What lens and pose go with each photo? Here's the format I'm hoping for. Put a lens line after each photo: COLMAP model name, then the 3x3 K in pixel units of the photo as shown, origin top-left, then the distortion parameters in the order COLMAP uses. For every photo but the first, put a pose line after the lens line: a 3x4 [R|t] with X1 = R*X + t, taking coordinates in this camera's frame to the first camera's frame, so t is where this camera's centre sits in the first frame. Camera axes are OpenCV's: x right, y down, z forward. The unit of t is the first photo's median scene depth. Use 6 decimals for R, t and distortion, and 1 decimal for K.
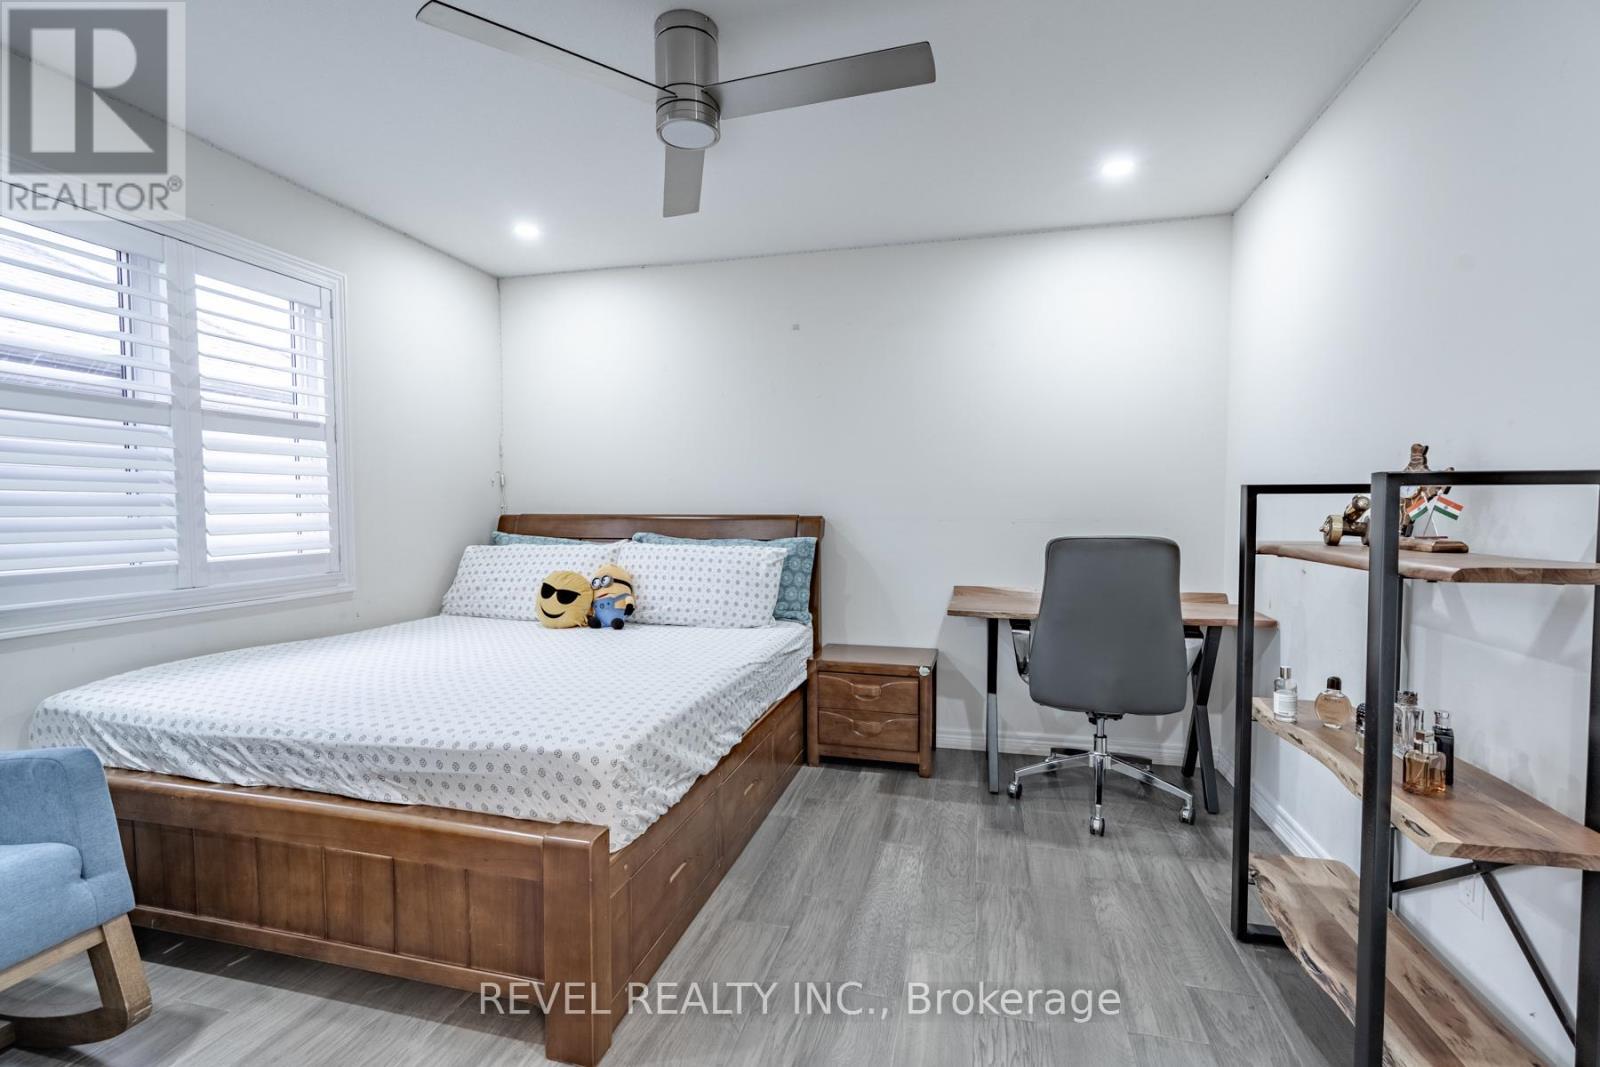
lens RADIAL K [[724.4, 0, 800.0], [0, 724.4, 533.5], [0, 0, 1]] dist [0.002197, 0.000596]
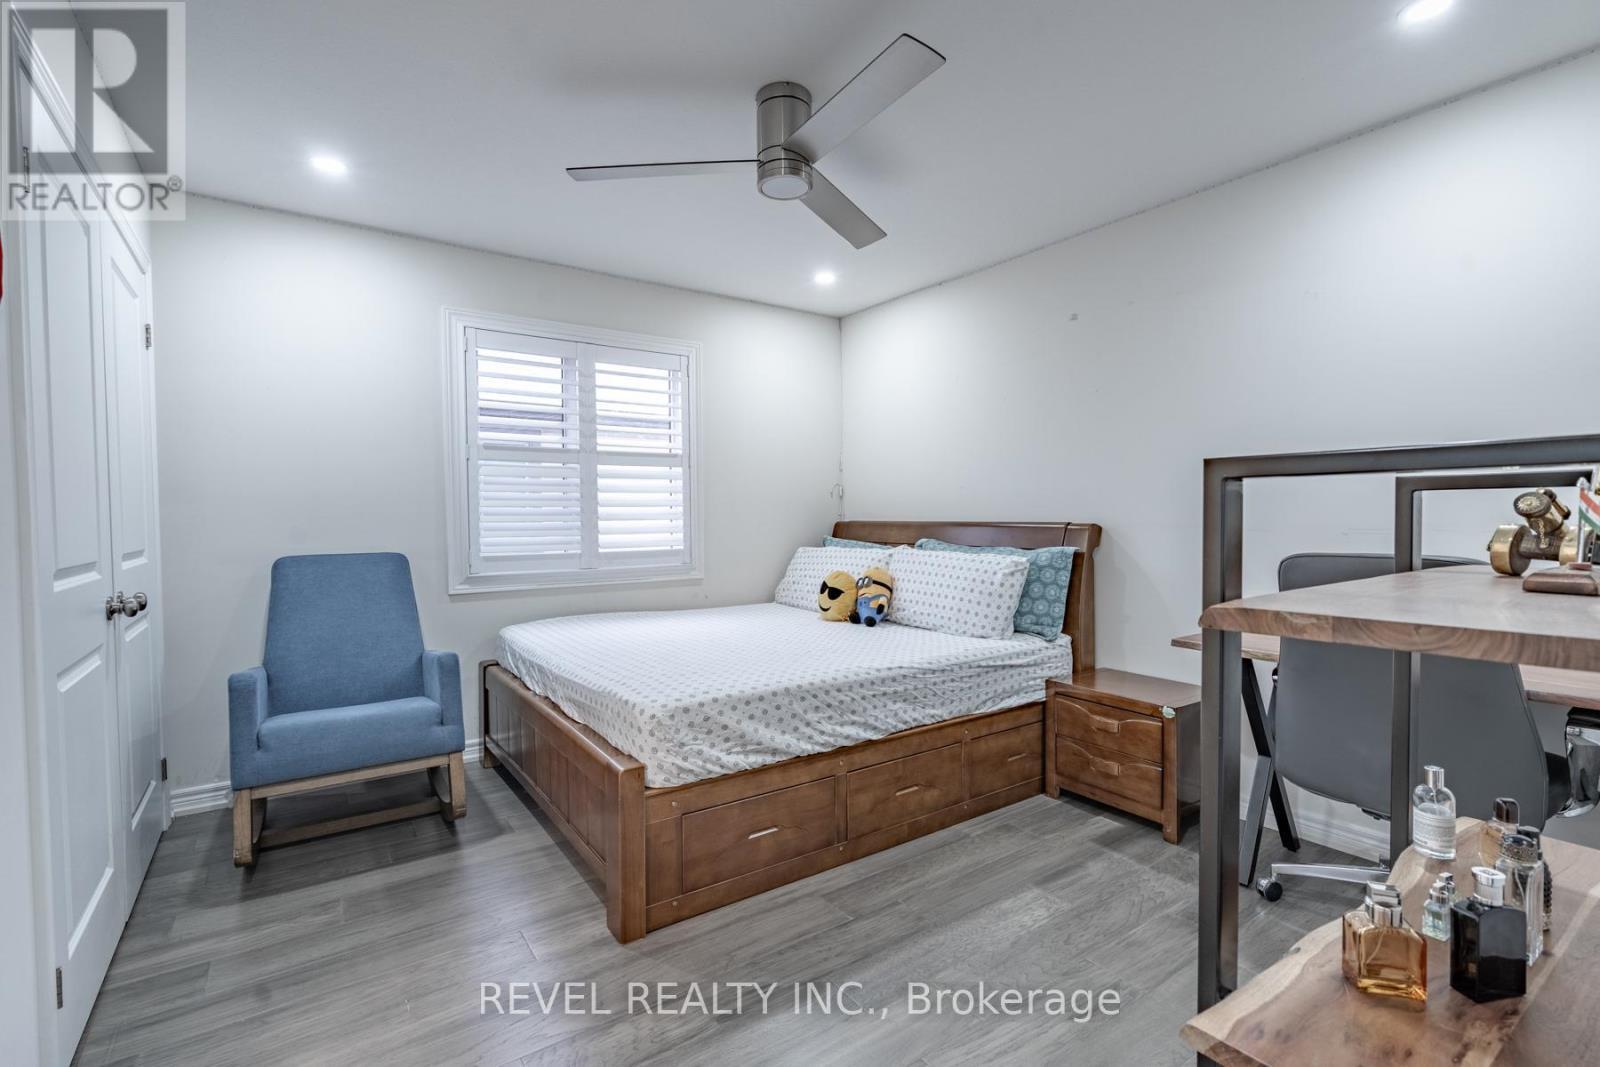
lens RADIAL K [[726.4, 0, 800.0], [0, 726.4, 533.5], [0, 0, 1]] dist [-0.004413, -0.000103]
pose [[0.759668, 0.012762, -0.650186, 0.380455], [-0.019057, 0.999815, -0.002641, -0.002945], [0.650032, 0.014397, 0.759770, 0.097546]]
